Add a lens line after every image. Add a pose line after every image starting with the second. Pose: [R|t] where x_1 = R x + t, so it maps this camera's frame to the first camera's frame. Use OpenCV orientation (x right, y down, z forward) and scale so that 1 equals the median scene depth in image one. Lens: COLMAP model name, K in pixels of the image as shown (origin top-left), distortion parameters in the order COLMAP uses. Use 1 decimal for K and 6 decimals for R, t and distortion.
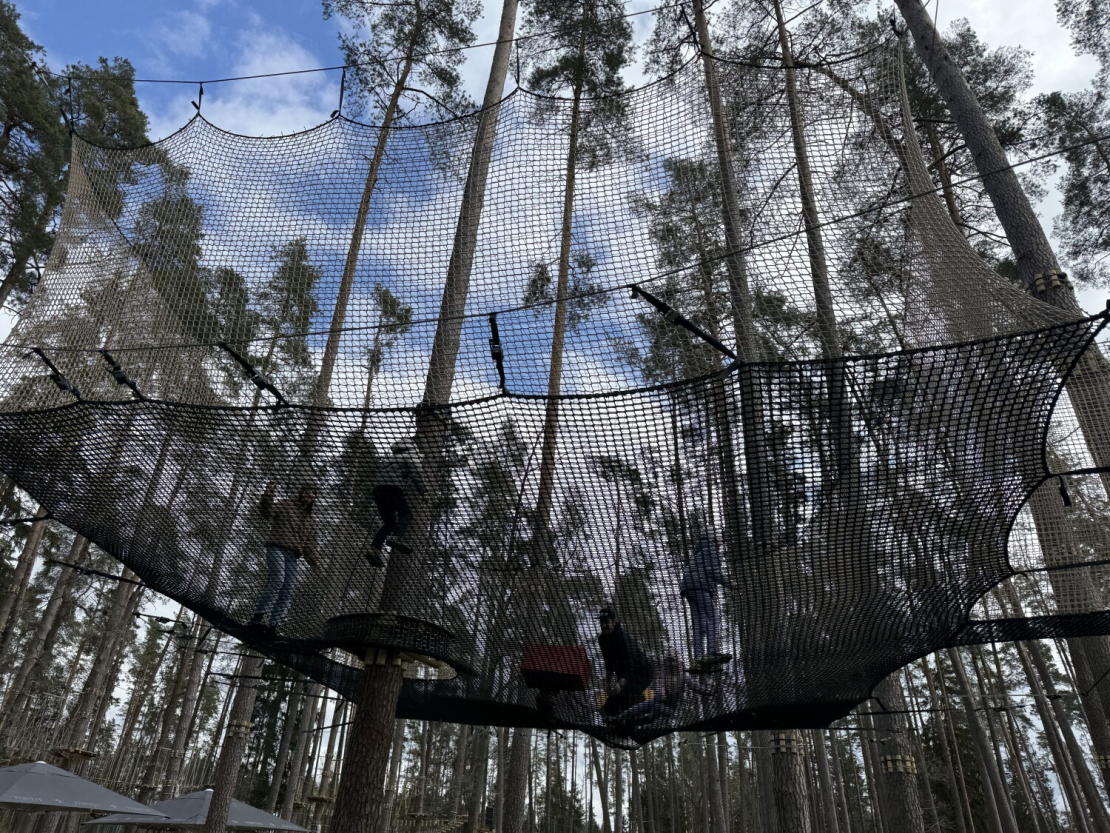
lens RADIAL K [[761.0, 0, 555.0], [0, 761.0, 416.5], [0, 0, 1]] dist [0.032396, -0.000566]
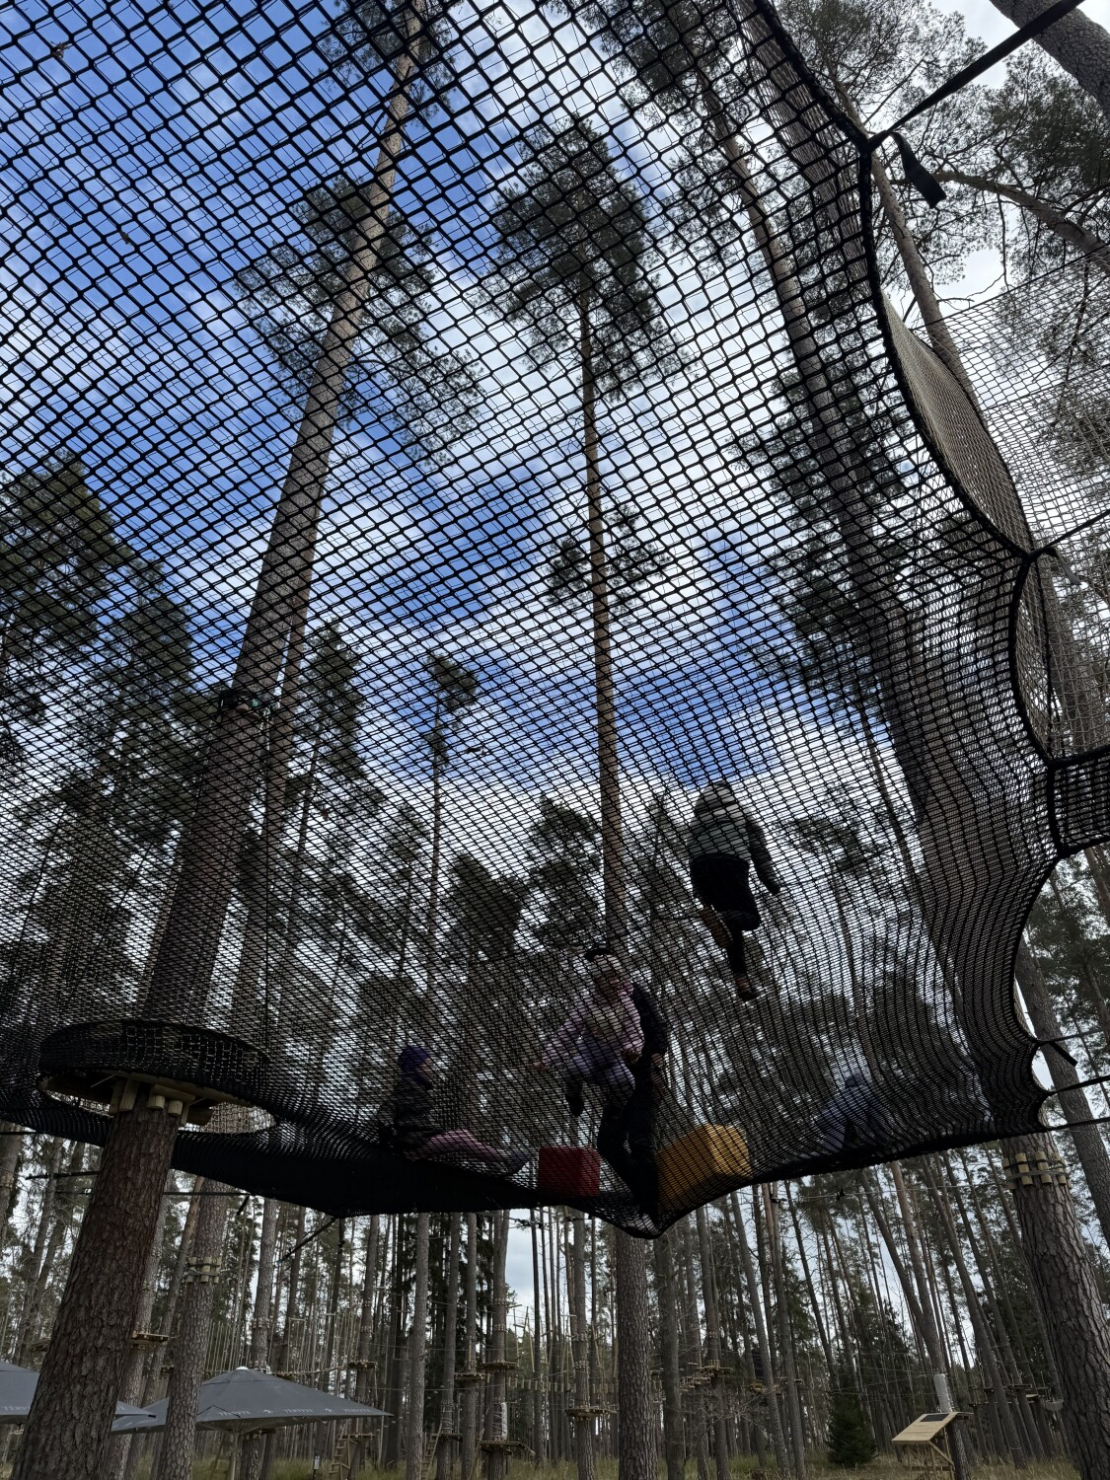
lens RADIAL K [[1014.6, 0, 555.0], [0, 1014.6, 740.0], [0, 0, 1]] dist [0.032396, -0.000566]
pose [[0.953749, -0.225676, -0.198577, 0.102425], [0.208674, 0.972544, -0.103021, 0.063638], [0.216374, 0.056818, 0.974656, 0.089763]]
